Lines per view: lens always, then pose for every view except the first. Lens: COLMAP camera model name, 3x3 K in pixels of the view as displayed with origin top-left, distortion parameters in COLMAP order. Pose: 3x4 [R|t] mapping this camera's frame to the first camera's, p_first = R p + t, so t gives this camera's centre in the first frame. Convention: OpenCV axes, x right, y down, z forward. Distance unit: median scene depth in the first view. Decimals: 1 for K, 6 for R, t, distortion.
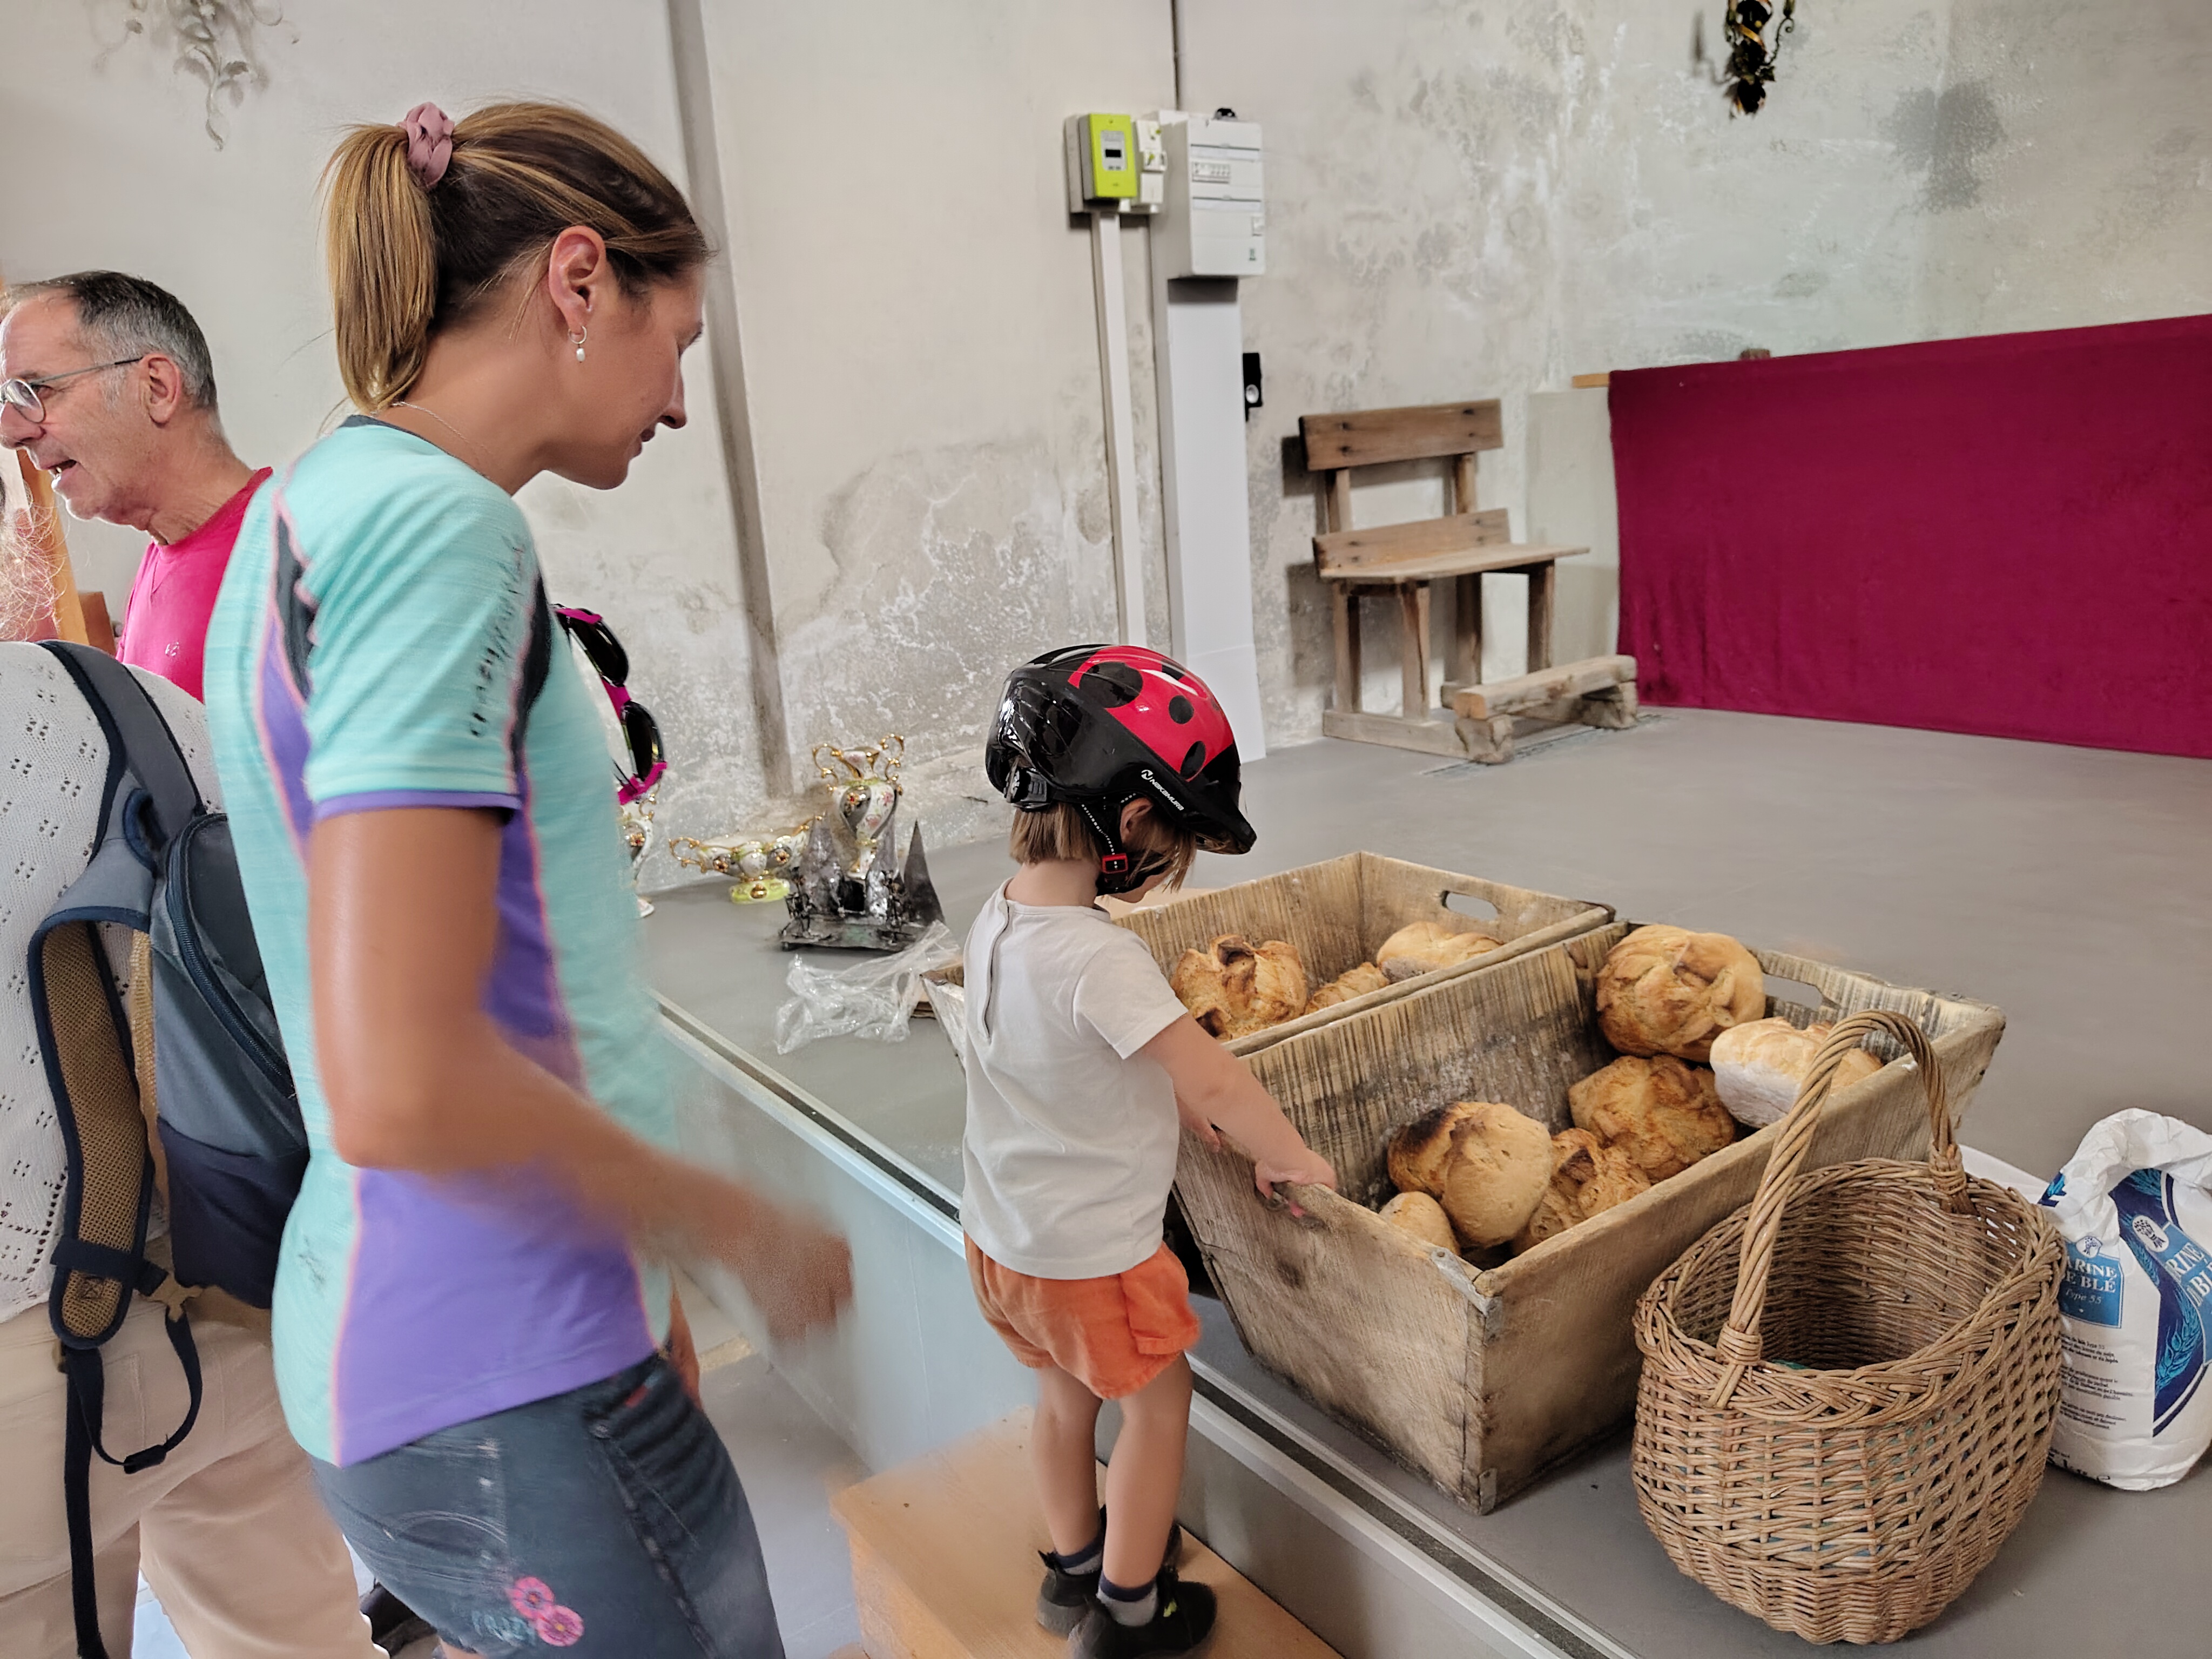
lens RADIAL K [[1545.9, 0, 1087.1], [0, 1545.9, 825.4], [0, 0, 1]] dist [-0.001411, 0.003278]
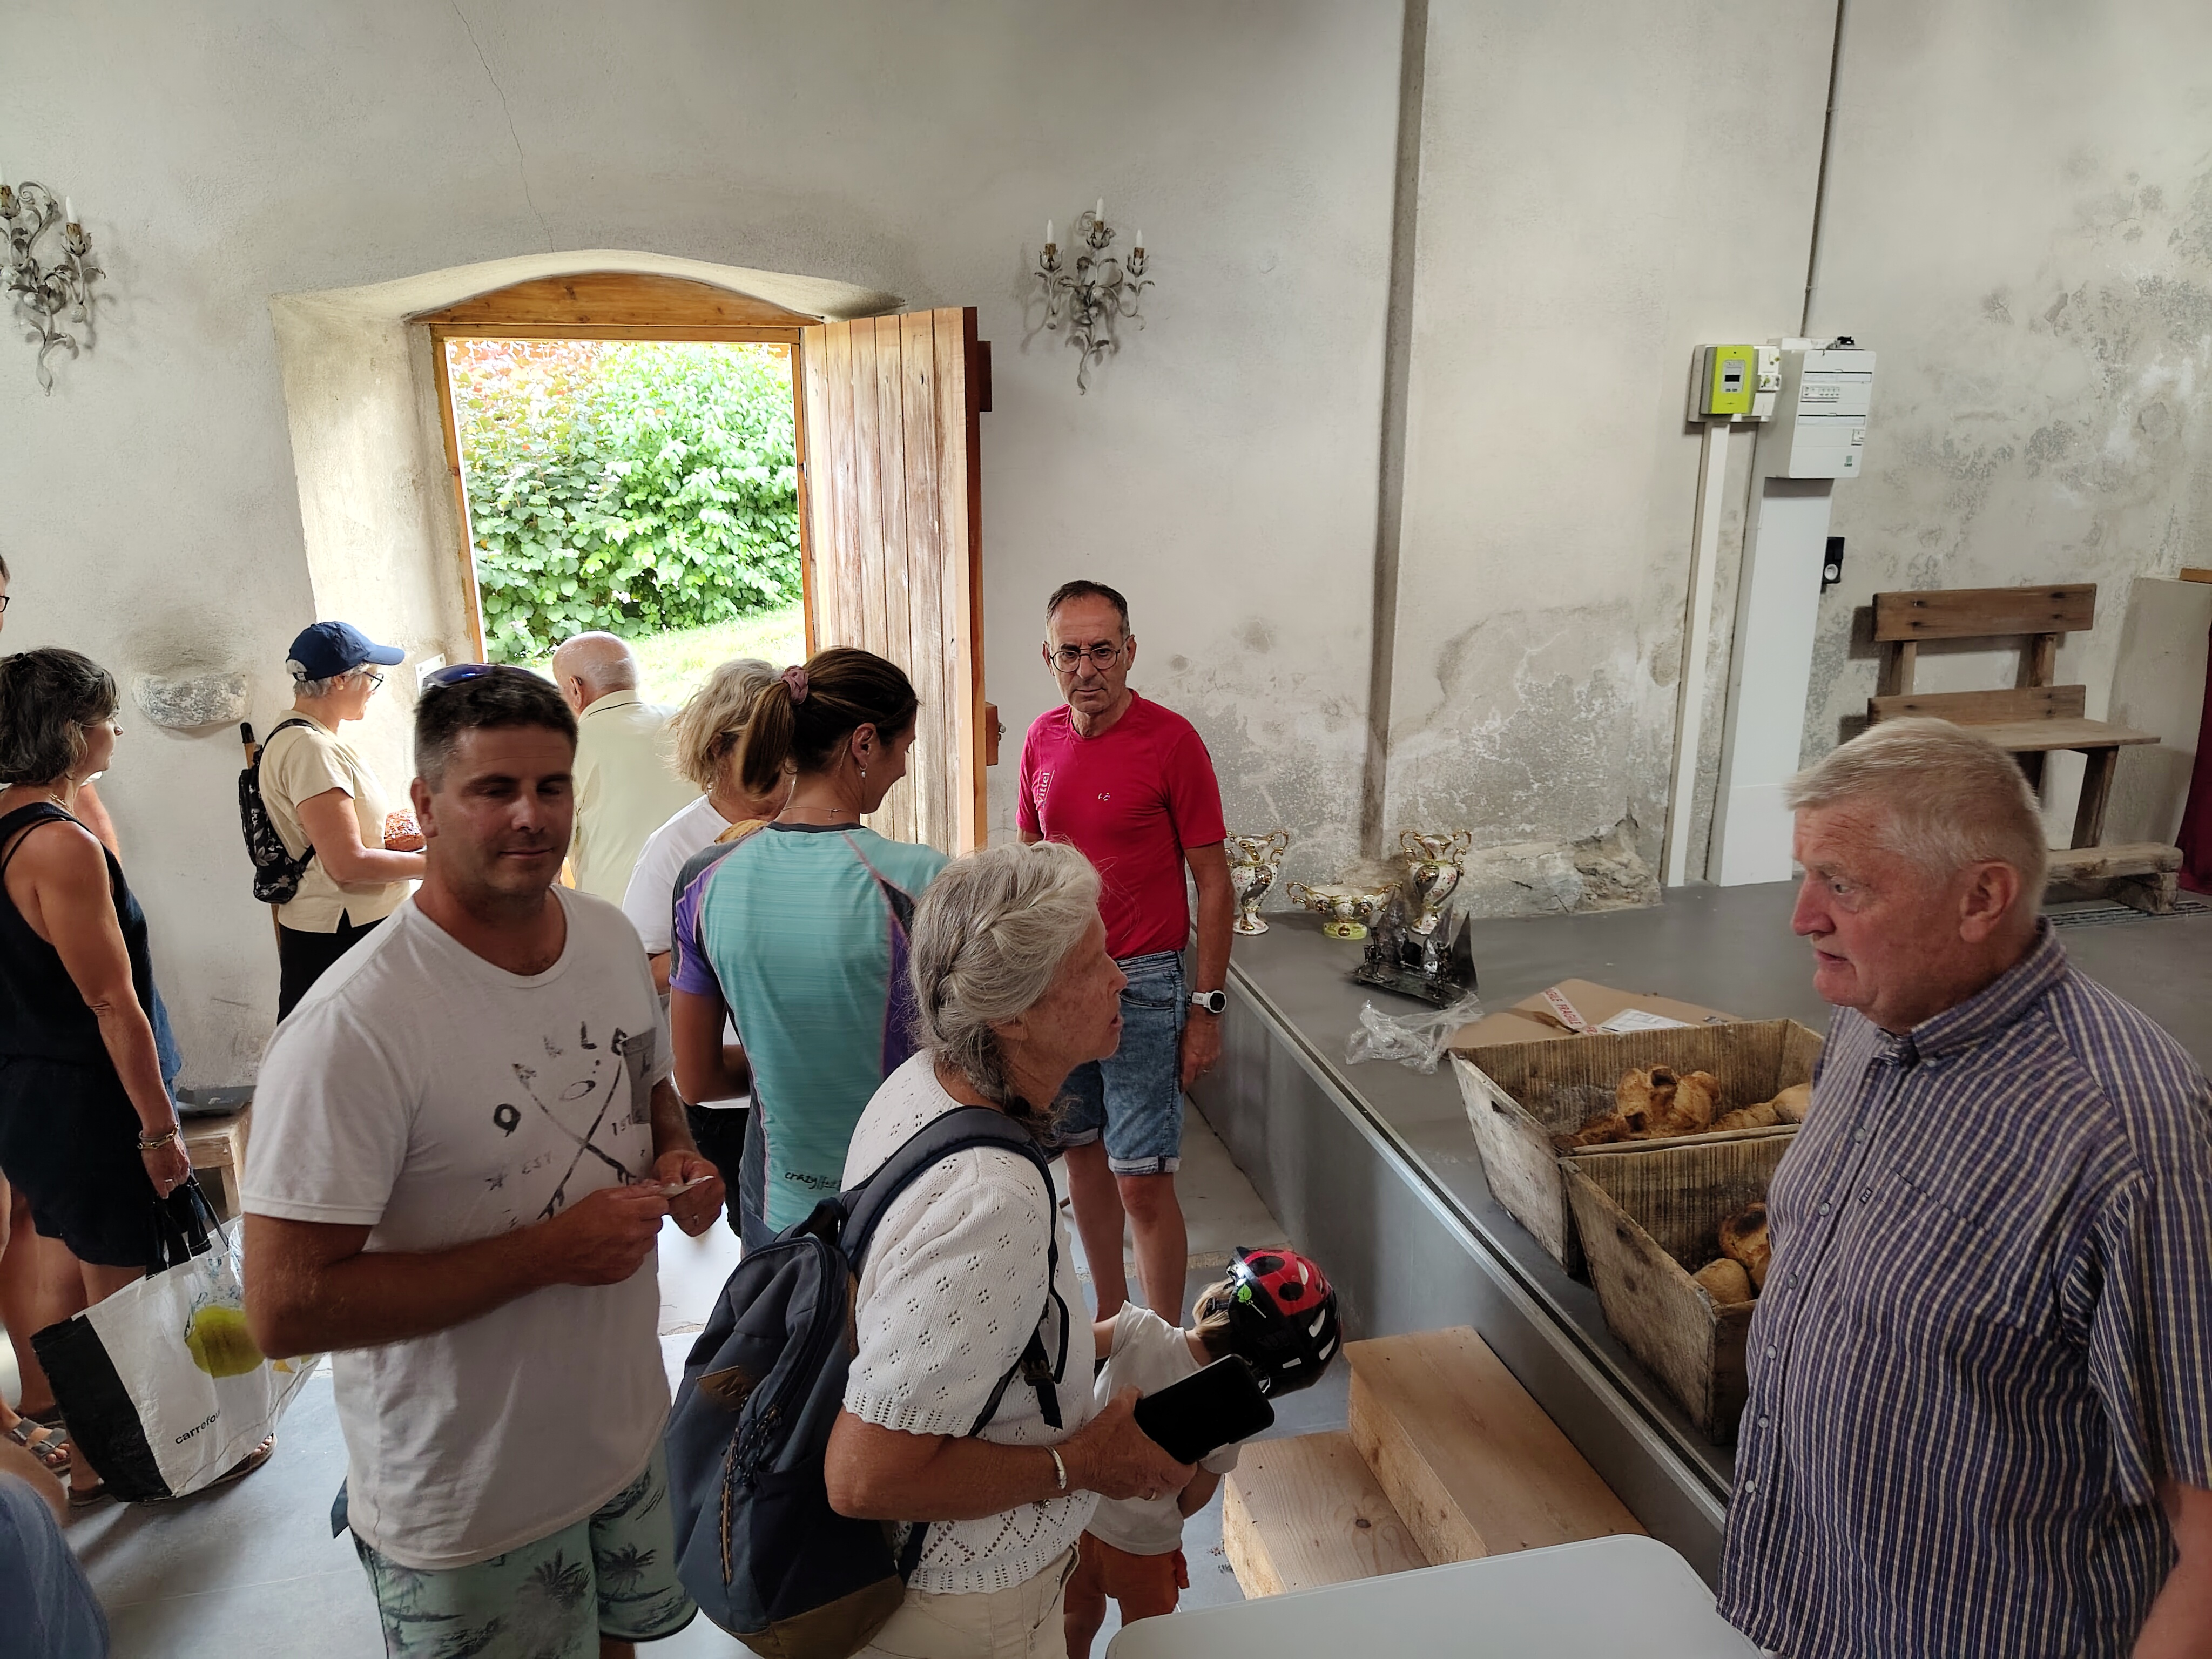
lens RADIAL K [[1545.9, 0, 1087.1], [0, 1545.9, 825.4], [0, 0, 1]] dist [-0.001411, 0.003278]
pose [[0.922422, 0.170150, -0.346680, 0.029868], [-0.159939, 0.985416, 0.058087, -0.080426], [0.351508, 0.001867, 0.936183, -0.307139]]
